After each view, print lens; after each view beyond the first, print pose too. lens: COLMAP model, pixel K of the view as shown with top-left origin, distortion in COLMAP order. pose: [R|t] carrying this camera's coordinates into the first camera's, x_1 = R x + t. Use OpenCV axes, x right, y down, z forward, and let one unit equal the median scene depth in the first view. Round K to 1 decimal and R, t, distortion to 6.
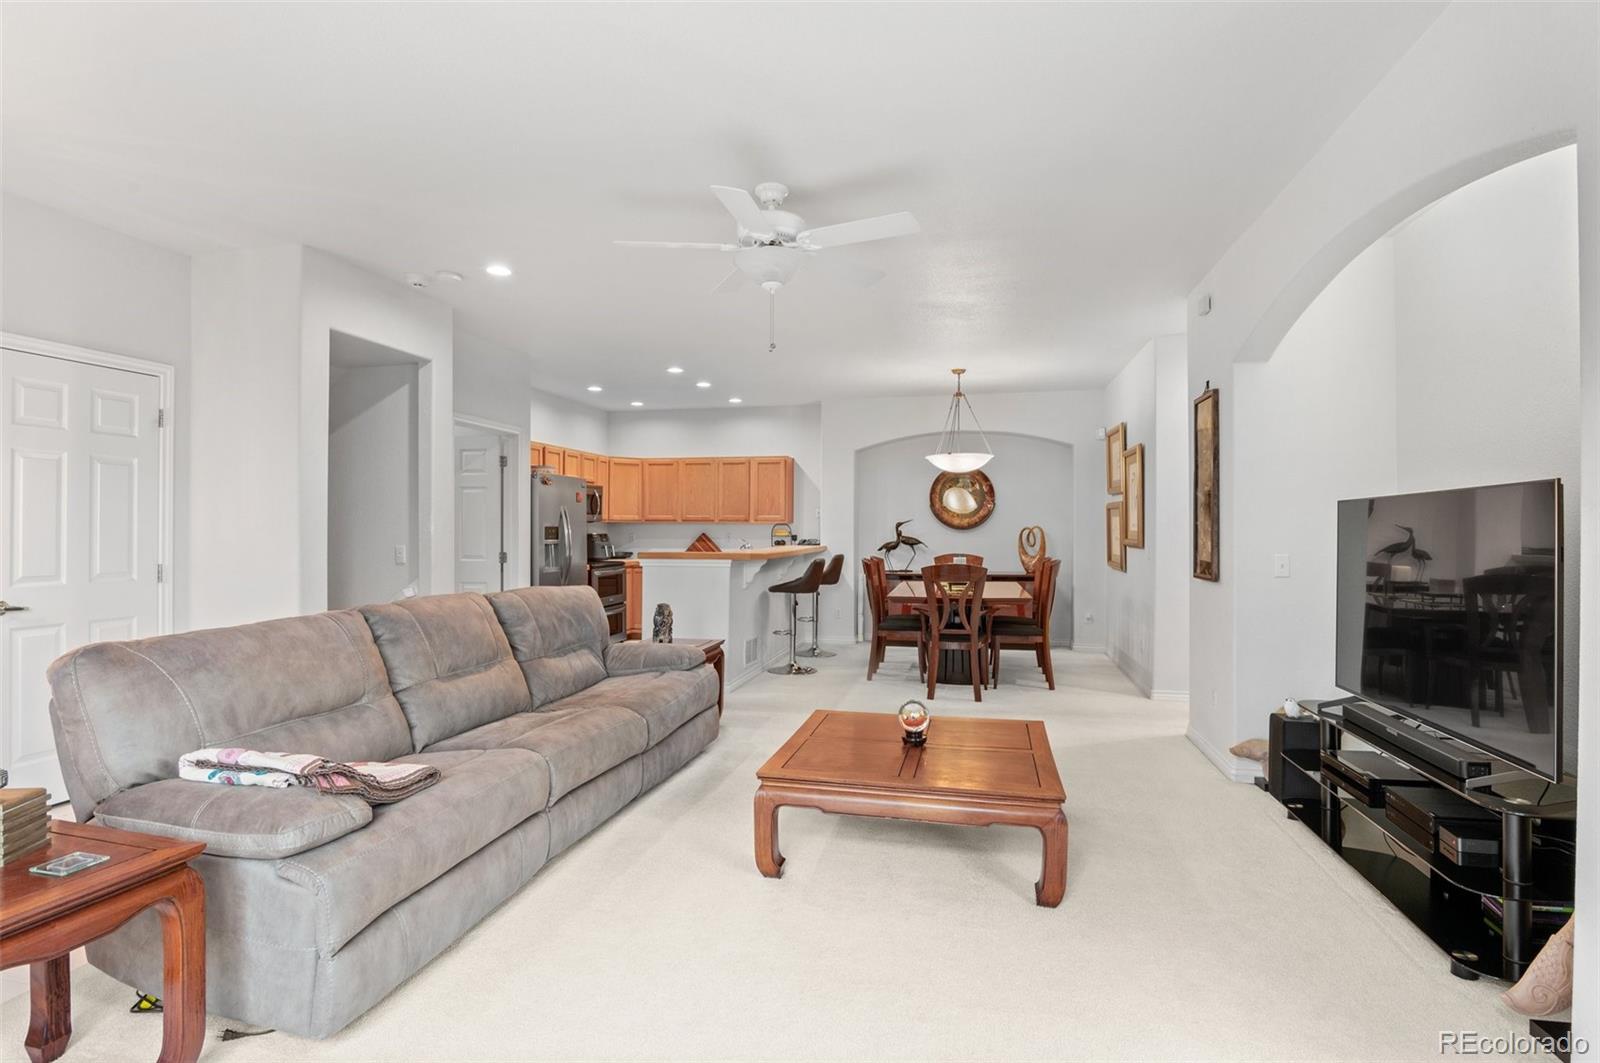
lens RADIAL K [[803.3, 0, 786.6], [0, 803.3, 526.9], [0, 0, 1]] dist [-0.019971, 0.001981]
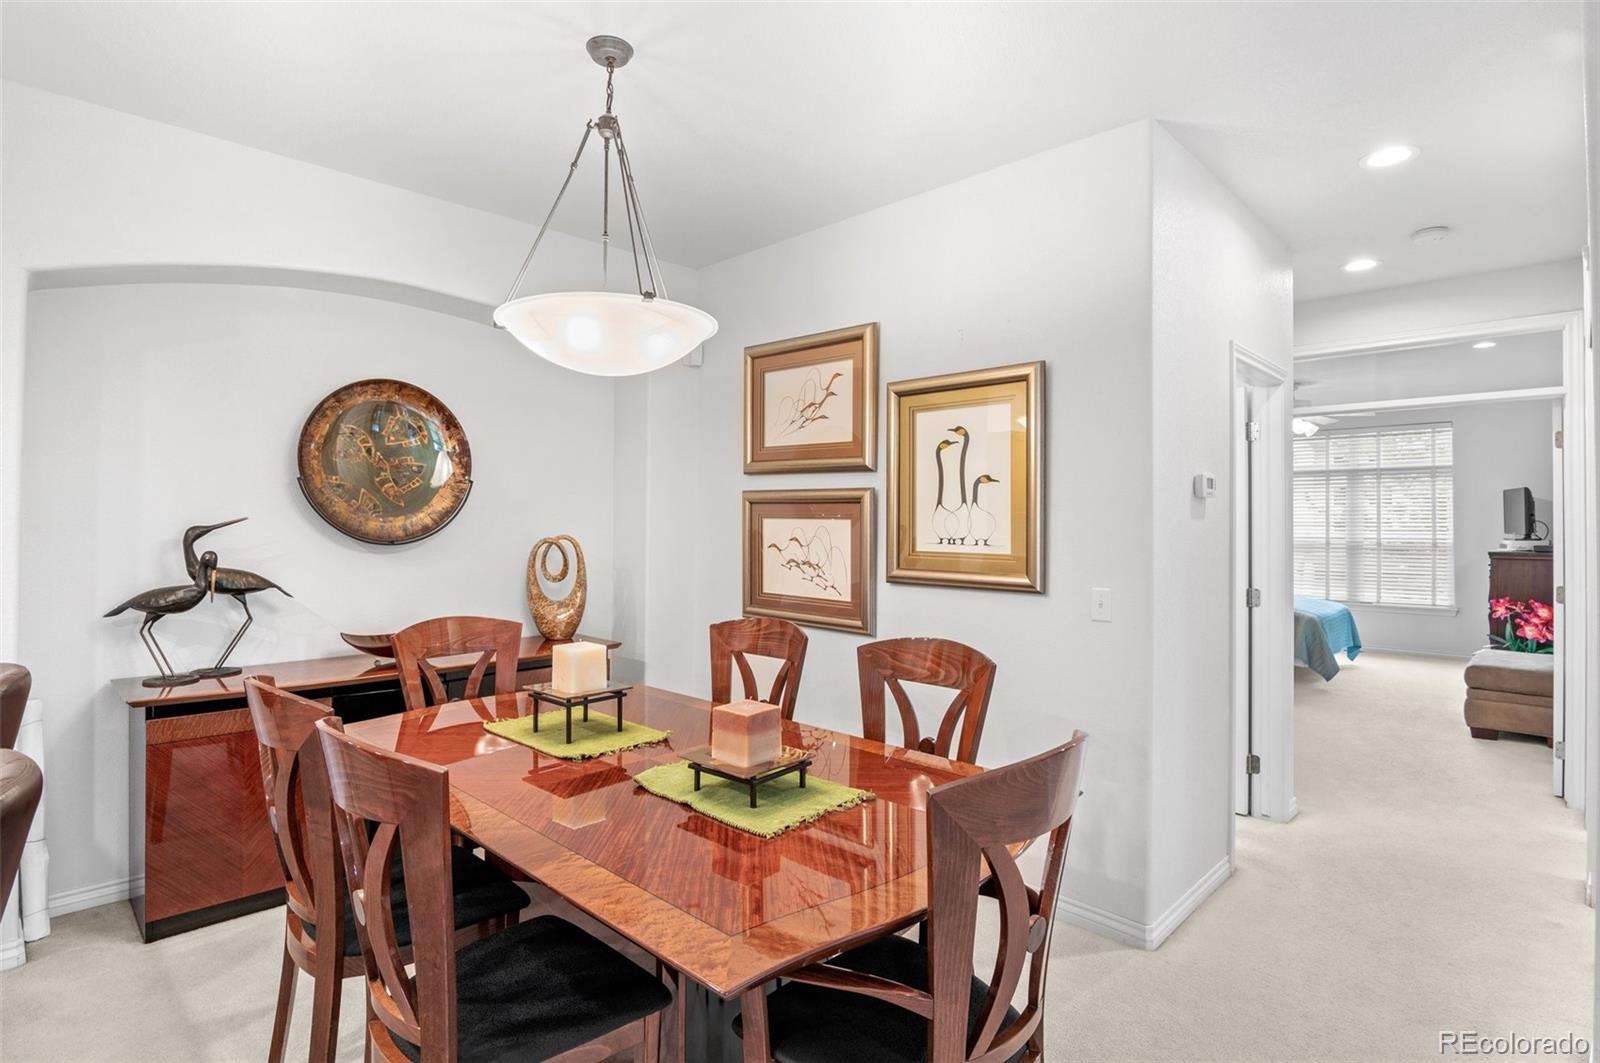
lens RADIAL K [[803.3, 0, 793.9], [0, 803.3, 518.9], [0, 0, 1]] dist [-0.019971, 0.001981]
pose [[0.519340, 0.007834, 0.854532, -0.009680], [-0.006890, 0.999964, -0.004980, -0.008831], [-0.854540, -0.003301, 0.519376, 0.633744]]
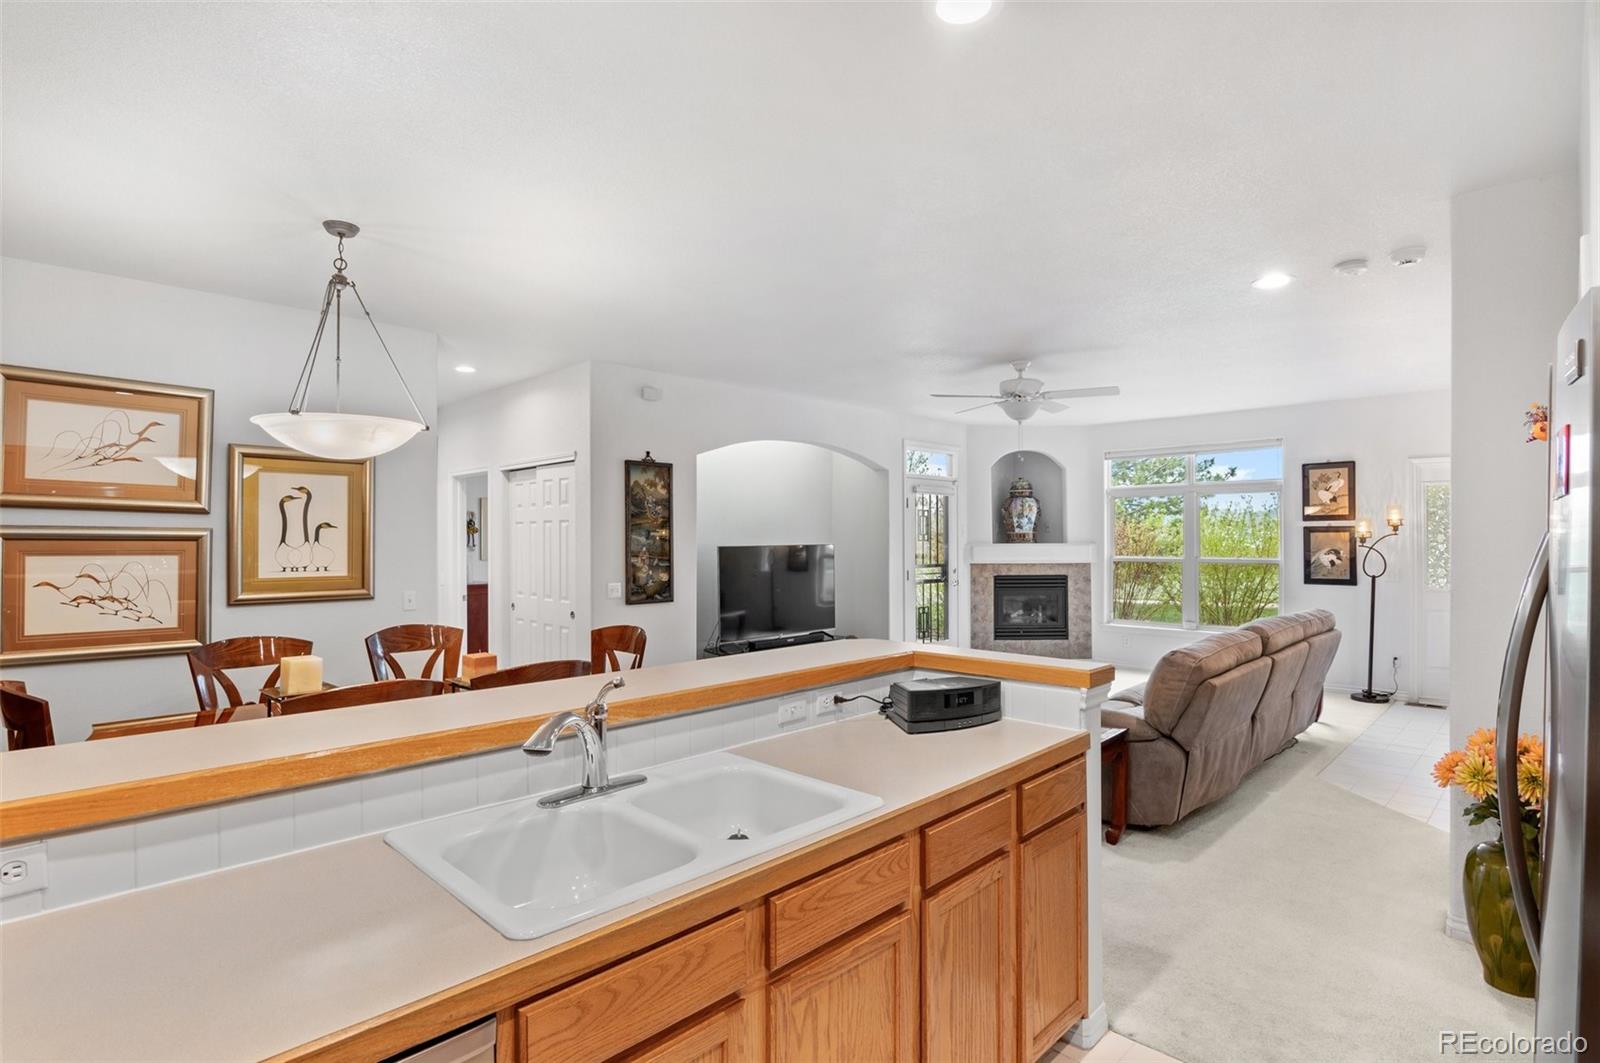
lens RADIAL K [[803.3, 0, 799.1], [0, 803.3, 535.2], [0, 0, 1]] dist [-0.019971, 0.001981]
pose [[-0.856528, 0.002036, 0.516096, -0.183849], [-0.000915, 0.999985, -0.005463, -0.019555], [-0.516100, -0.005151, -0.856513, 1.014441]]
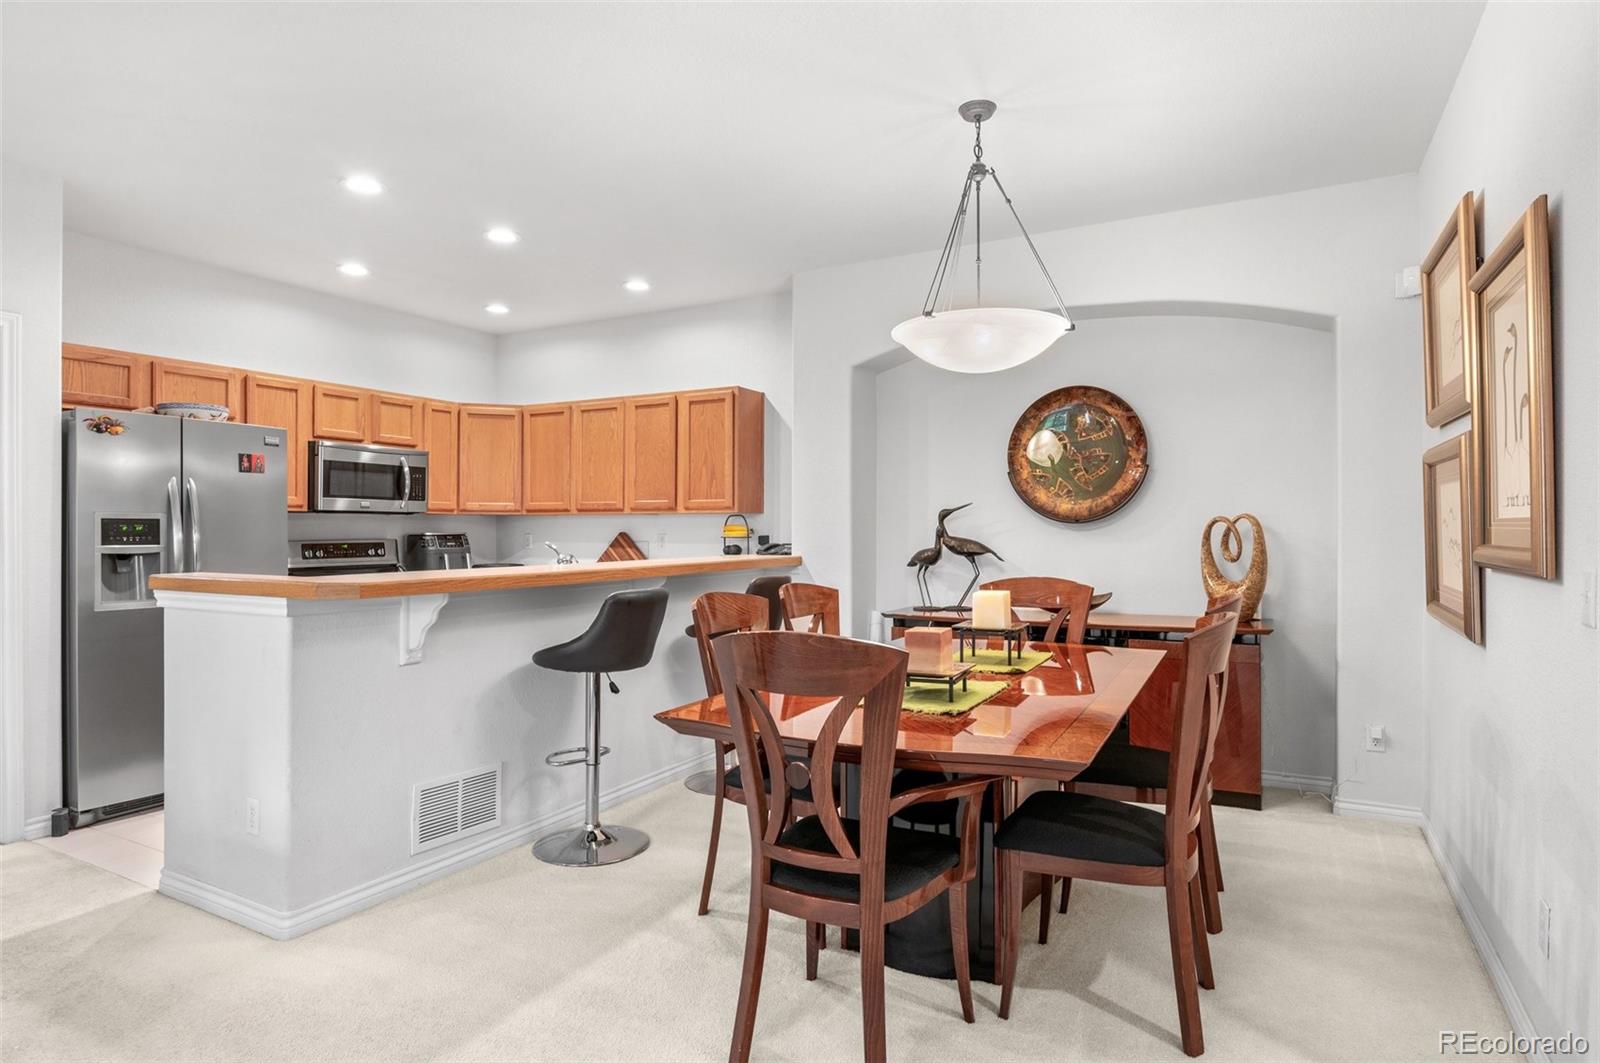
lens RADIAL K [[873.0, 0, 802.1], [0, 873.0, 530.6], [0, 0, 1]] dist [-0.004811, -0.005060]
pose [[0.965639, -0.002183, -0.259879, 0.197356], [0.003141, 0.999990, 0.003272, 0.005427], [0.259869, -0.003976, 0.965636, 0.466803]]
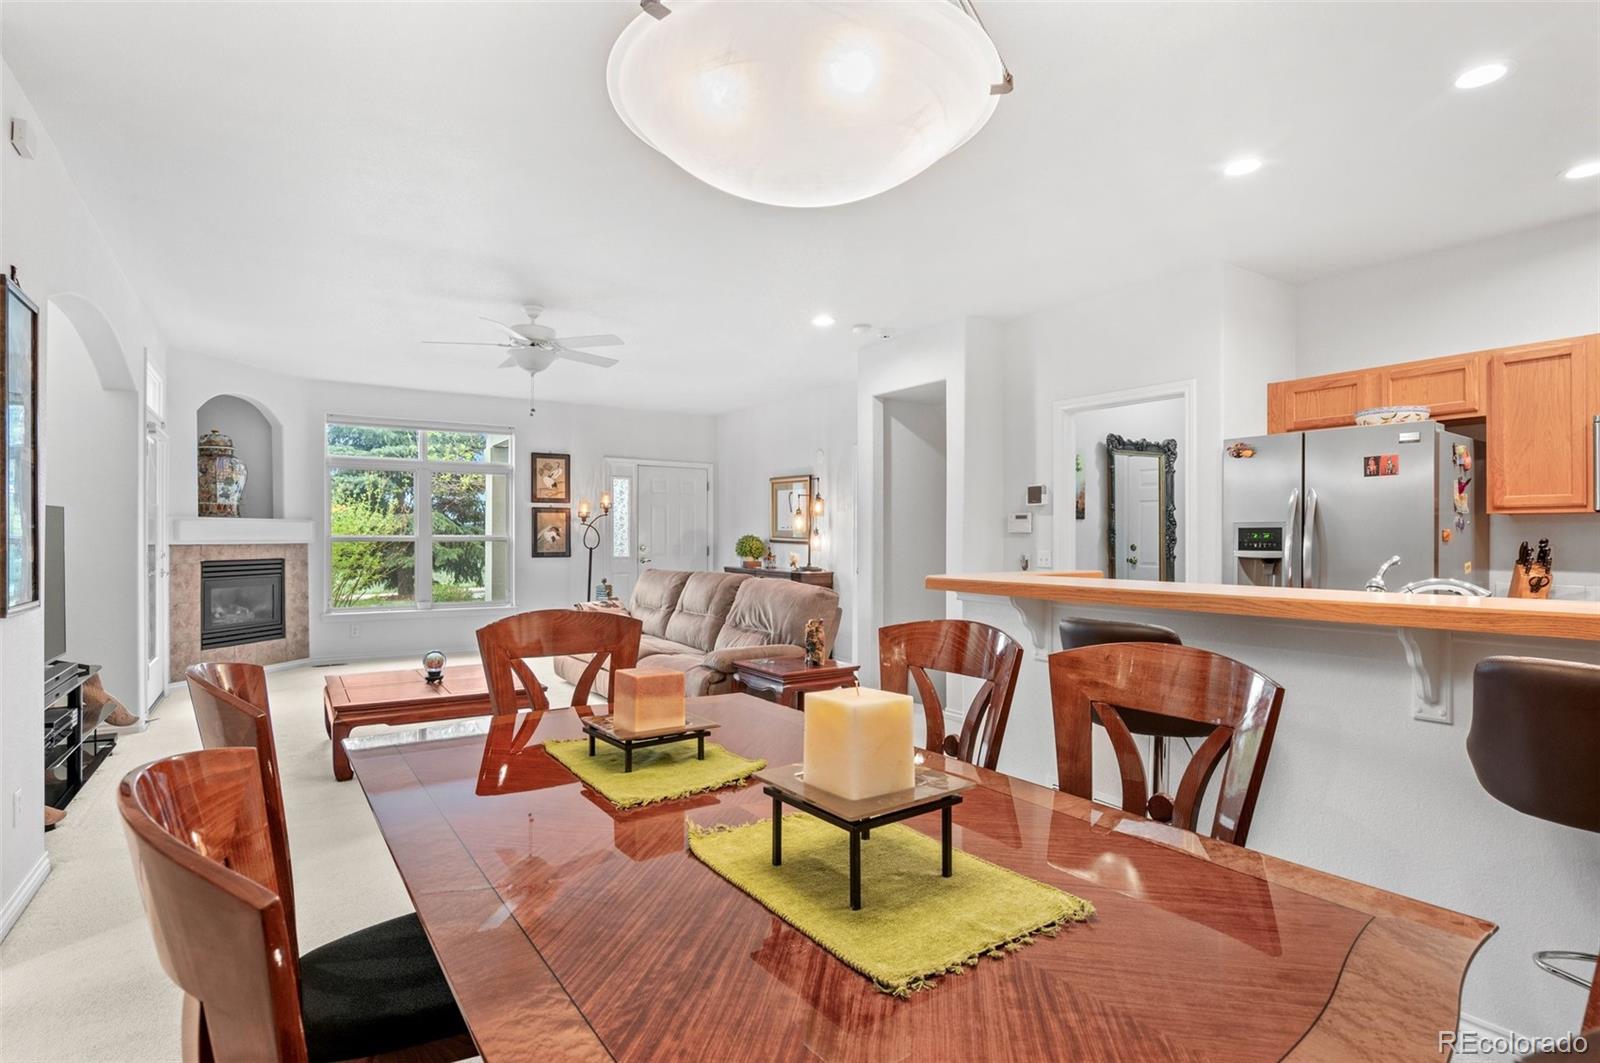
lens RADIAL K [[803.3, 0, 796.9], [0, 803.3, 536.6], [0, 0, 1]] dist [-0.019971, 0.001981]
pose [[-0.690982, -0.003584, -0.722863, 0.278444], [0.000256, 0.999986, -0.005203, 0.007197], [0.722872, -0.003780, -0.690971, 0.915863]]
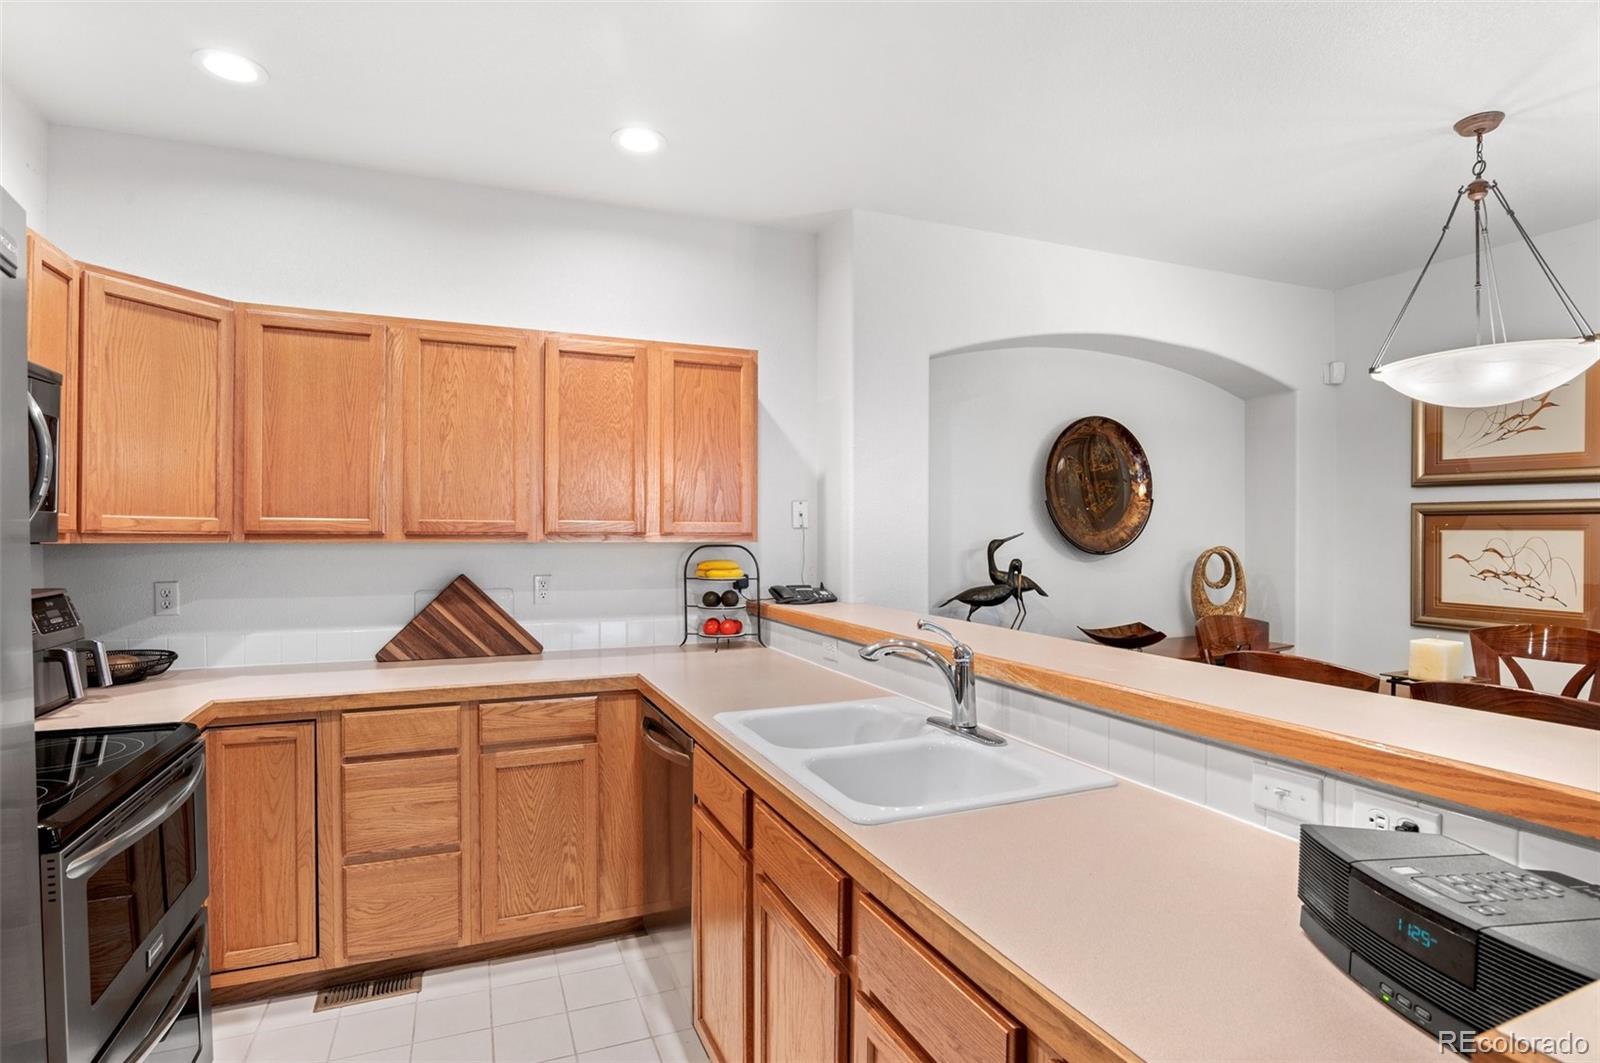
lens RADIAL K [[803.3, 0, 796.1], [0, 803.3, 541.0], [0, 0, 1]] dist [-0.019971, 0.001981]
pose [[0.811426, -0.005445, 0.584430, -0.195577], [0.000175, 0.999959, 0.009073, -0.008896], [-0.584455, -0.007260, 0.811394, 0.727064]]
